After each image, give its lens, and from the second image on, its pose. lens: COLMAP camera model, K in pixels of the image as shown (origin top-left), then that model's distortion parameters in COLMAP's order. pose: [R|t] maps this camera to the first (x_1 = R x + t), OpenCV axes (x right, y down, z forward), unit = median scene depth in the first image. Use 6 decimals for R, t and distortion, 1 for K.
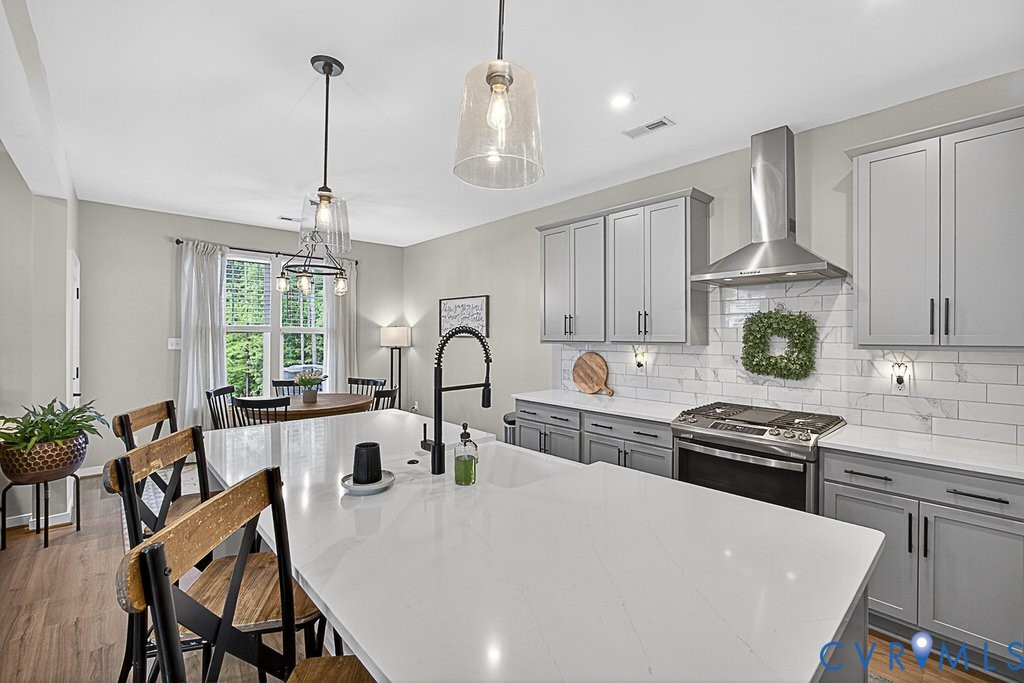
lens RADIAL K [[456.5, 0, 514.9], [0, 456.5, 338.2], [0, 0, 1]] dist [-0.002689, 0.001124]
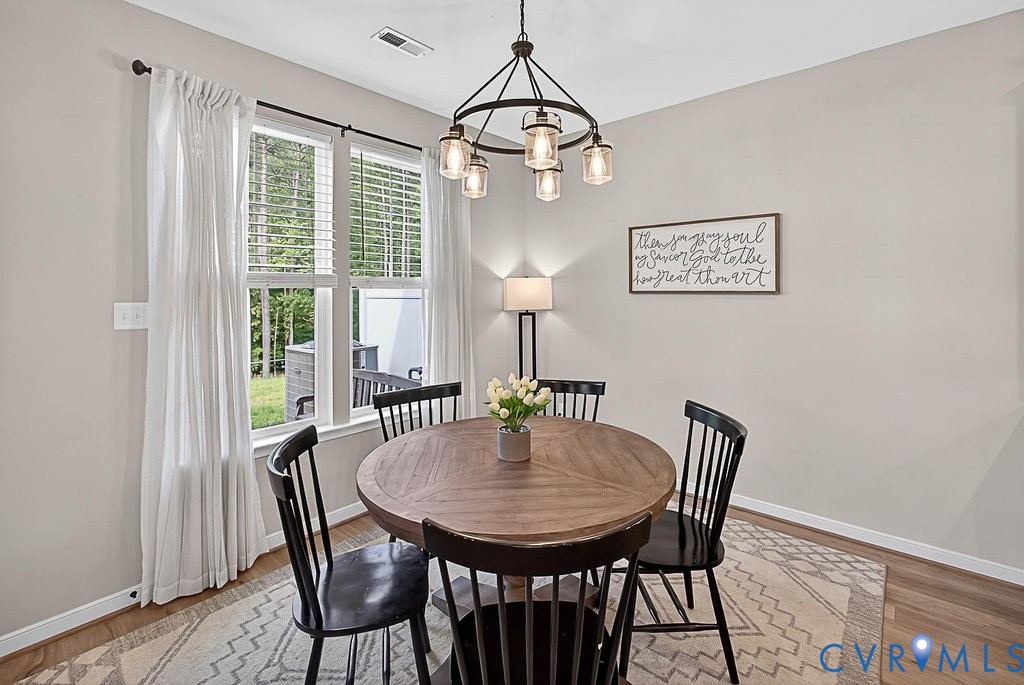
lens RADIAL K [[456.5, 0, 519.2], [0, 456.5, 294.4], [0, 0, 1]] dist [-0.002689, 0.001124]
pose [[0.992613, -0.009510, 0.120953, -0.430269], [0.009632, 0.999954, -0.000424, -0.003498], [-0.120943, 0.001585, 0.992658, 0.527275]]
